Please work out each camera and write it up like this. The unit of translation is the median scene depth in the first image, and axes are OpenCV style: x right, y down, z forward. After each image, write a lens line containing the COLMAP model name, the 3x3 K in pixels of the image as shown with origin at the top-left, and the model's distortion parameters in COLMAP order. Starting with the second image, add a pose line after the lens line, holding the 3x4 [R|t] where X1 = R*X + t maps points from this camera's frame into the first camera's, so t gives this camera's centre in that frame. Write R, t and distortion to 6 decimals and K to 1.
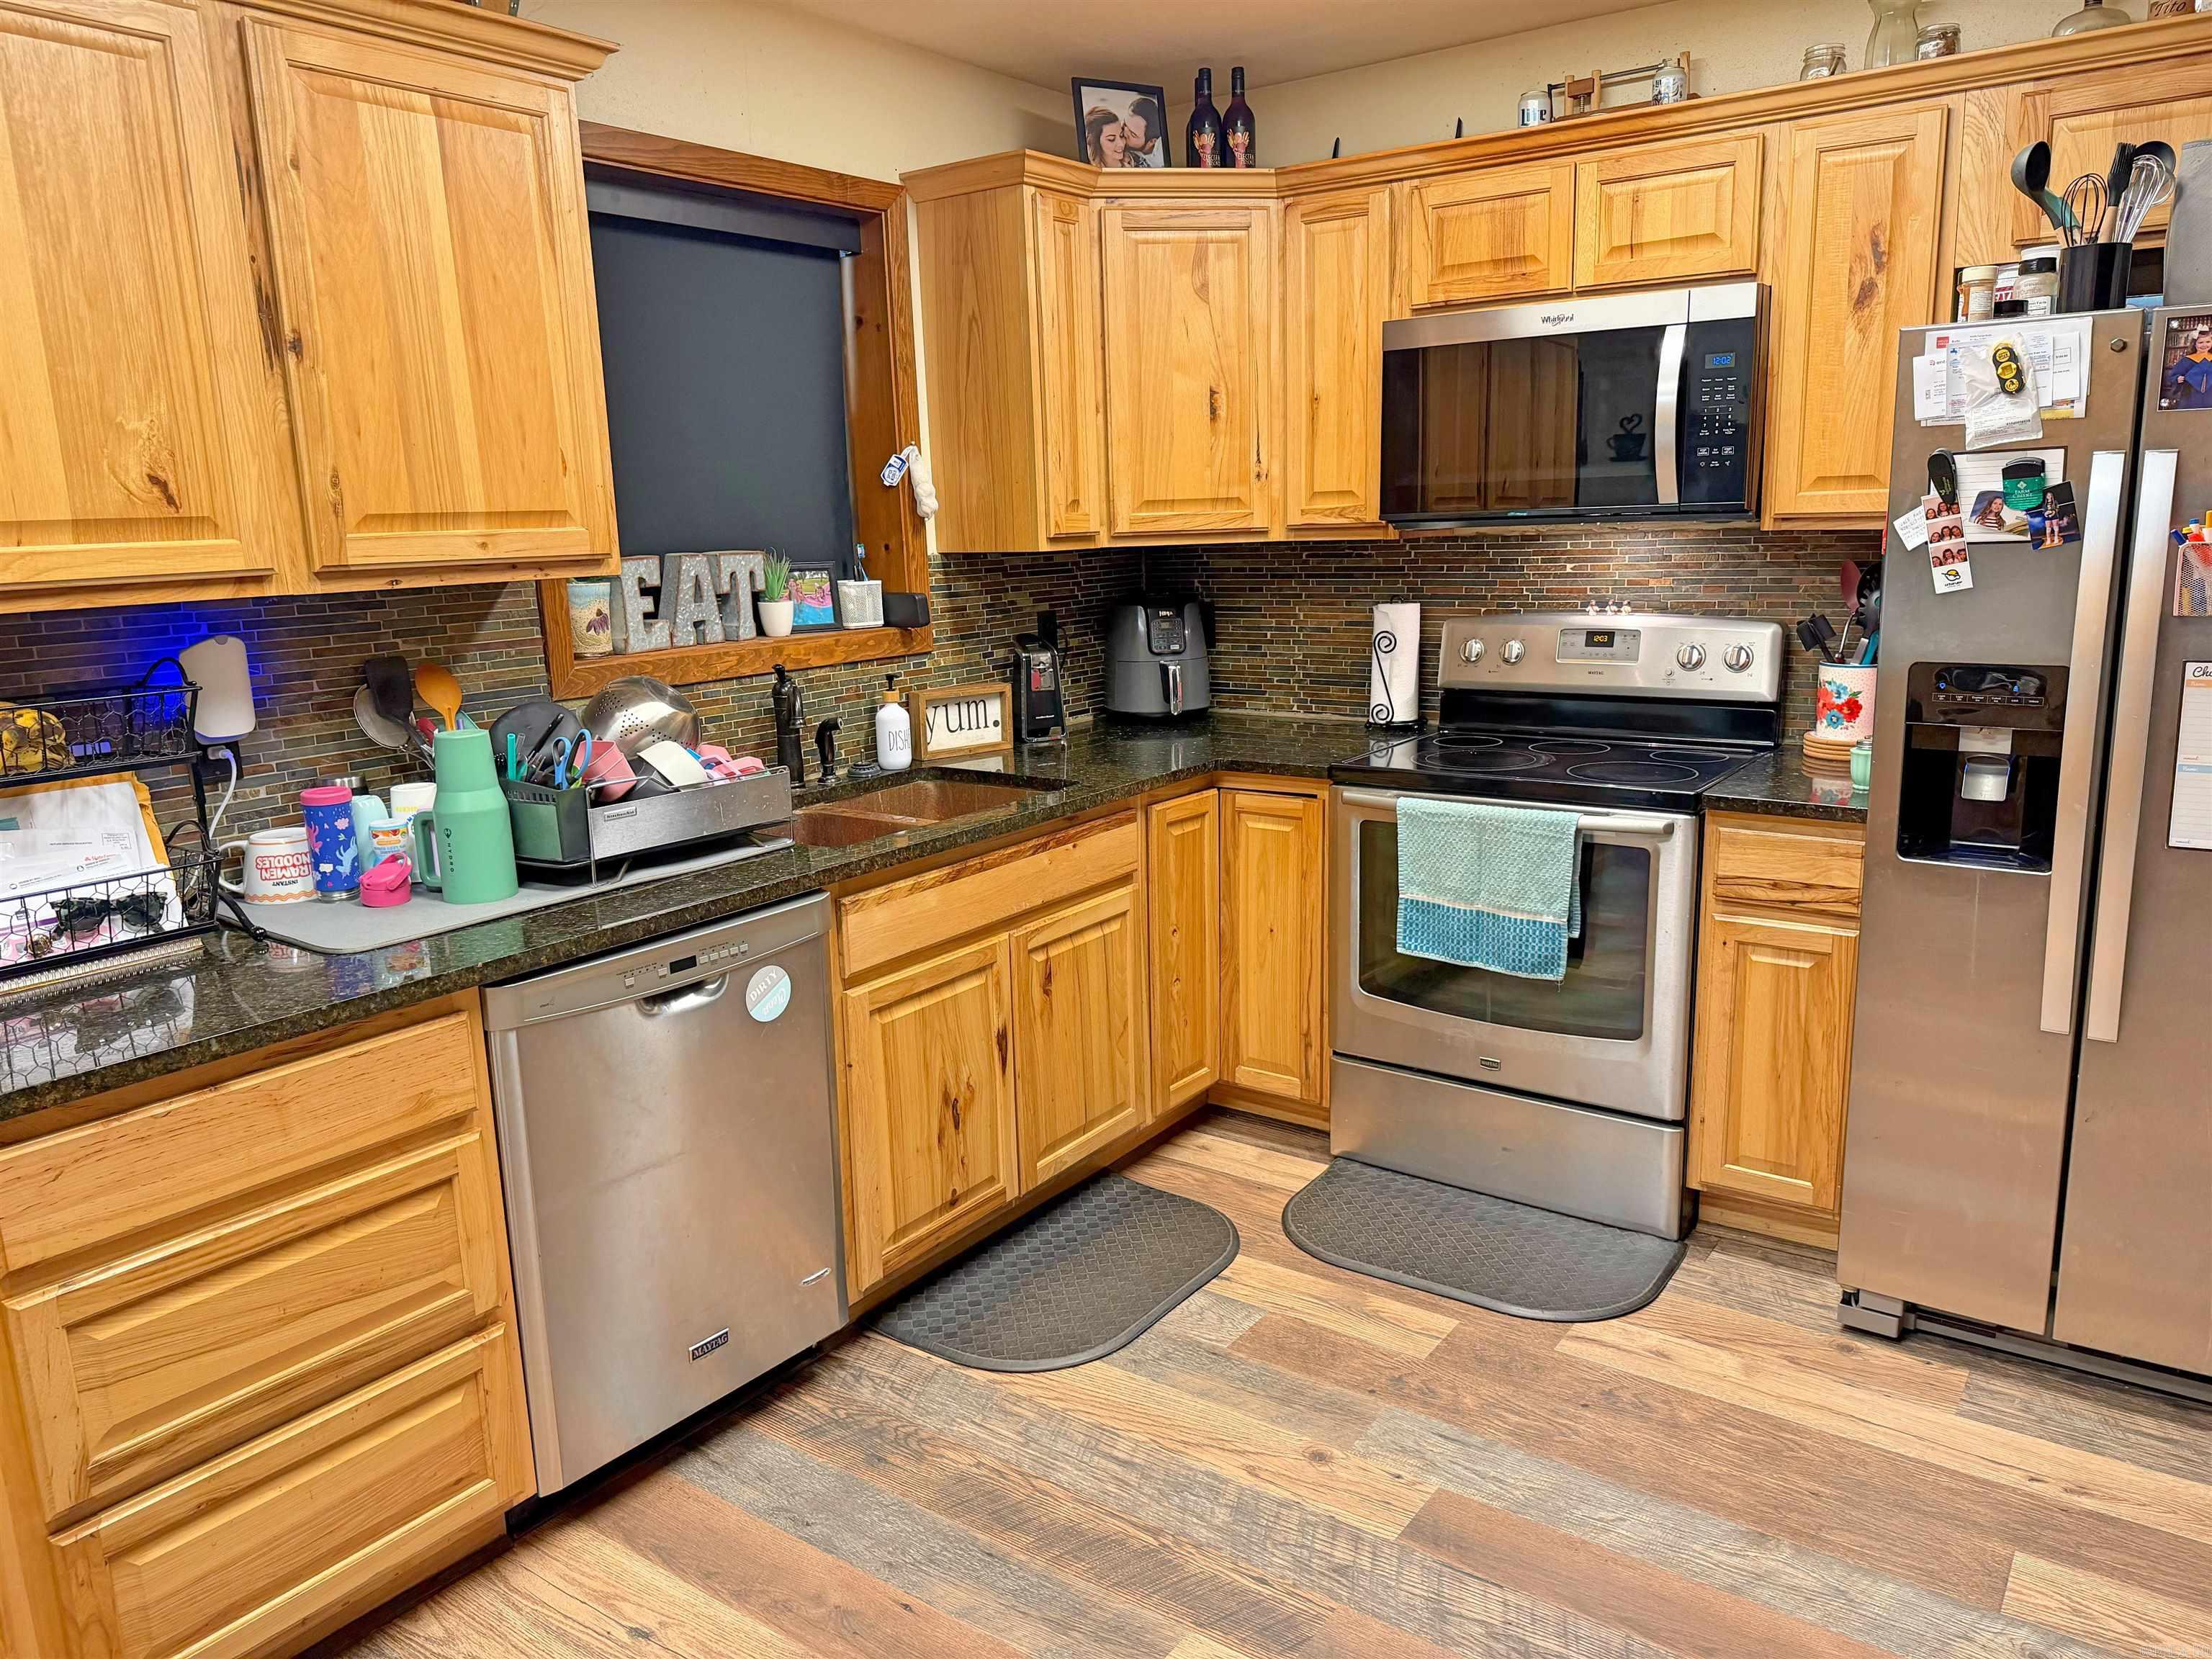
lens RADIAL K [[1536.4, 0, 1100.2], [0, 1536.4, 834.5], [0, 0, 1]] dist [-0.011008, -0.005622]
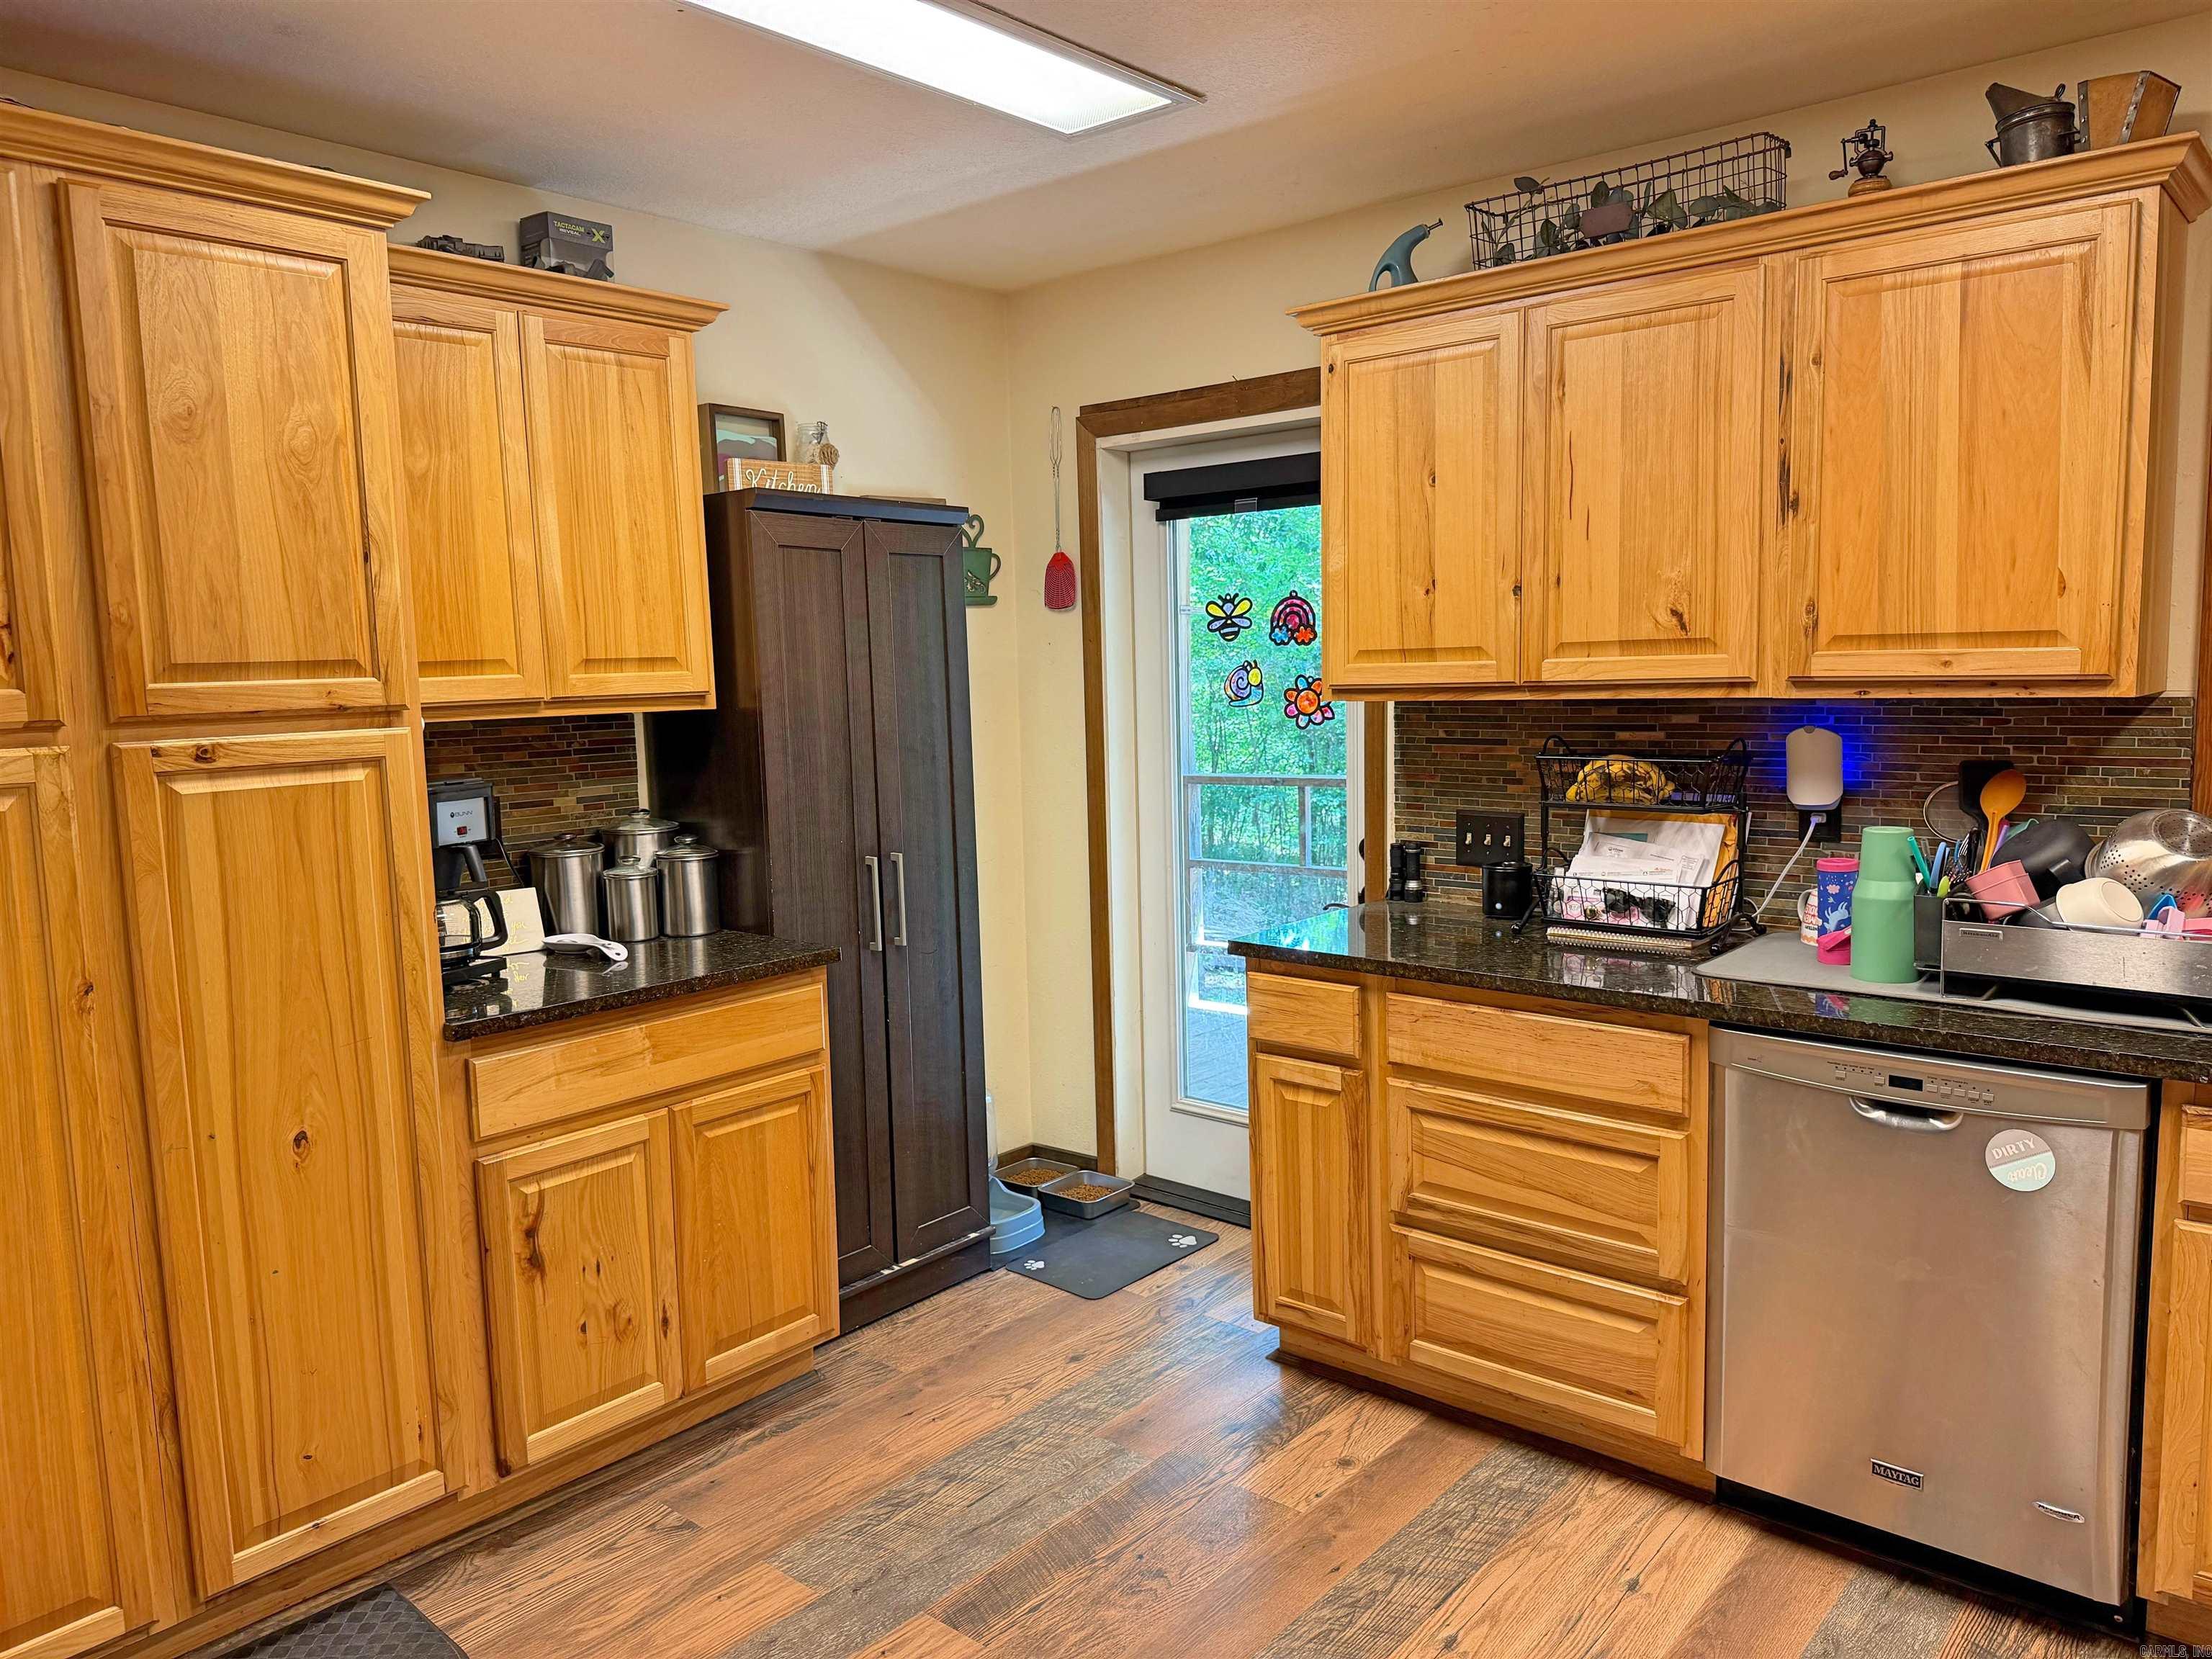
lens RADIAL K [[1536.4, 0, 1100.8], [0, 1536.4, 833.2], [0, 0, 1]] dist [-0.011008, -0.005622]
pose [[-0.092041, 0.142374, -0.985524, 0.767447], [-0.177967, 0.971438, 0.156960, -0.142486], [0.979723, 0.189837, -0.064075, 0.534290]]
